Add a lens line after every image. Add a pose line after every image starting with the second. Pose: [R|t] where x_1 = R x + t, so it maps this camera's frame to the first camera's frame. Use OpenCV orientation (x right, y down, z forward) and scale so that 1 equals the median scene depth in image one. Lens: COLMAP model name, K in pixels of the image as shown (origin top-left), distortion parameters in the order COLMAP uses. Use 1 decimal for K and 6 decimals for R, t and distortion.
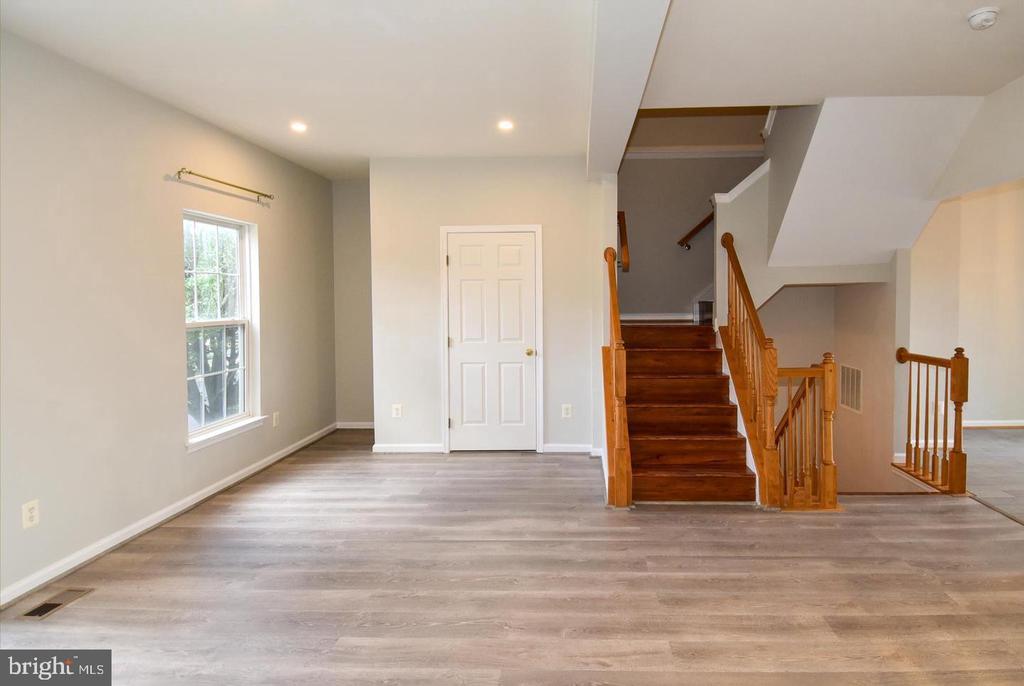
lens RADIAL K [[558.2, 0, 558.4], [0, 558.2, 317.0], [0, 0, 1]] dist [0.053067, -0.054036]
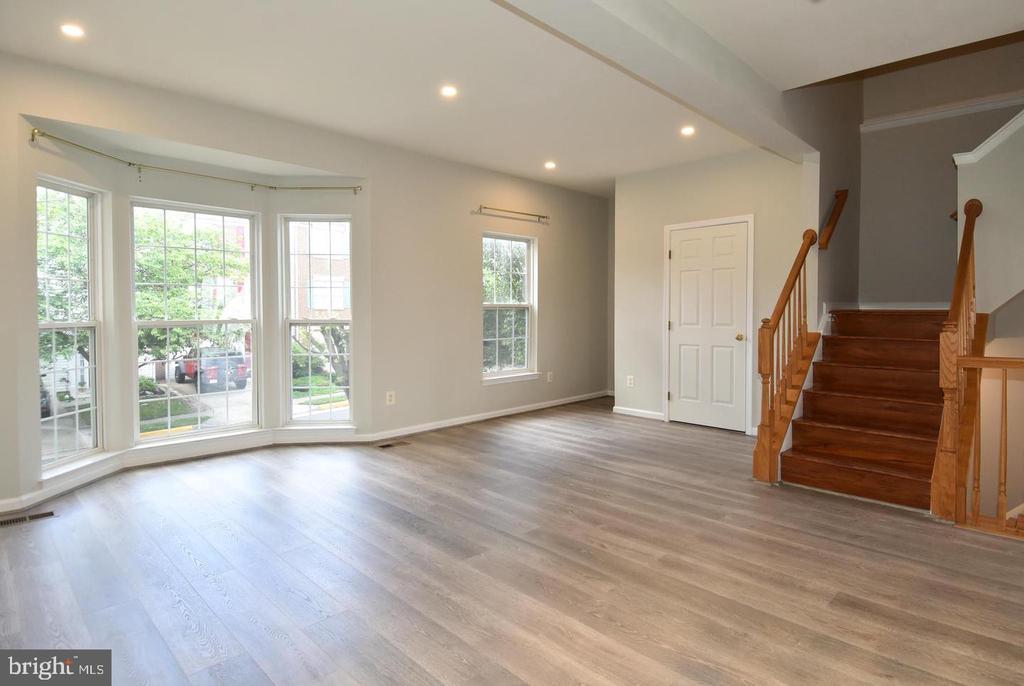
lens RADIAL K [[539.9, 0, 517.2], [0, 539.9, 323.7], [0, 0, 1]] dist [0.045048, -0.040206]
pose [[0.728988, 0.025716, -0.684043, 0.456209], [-0.026563, 0.999604, 0.009272, 0.052440], [0.684010, 0.011411, 0.729383, -0.037805]]
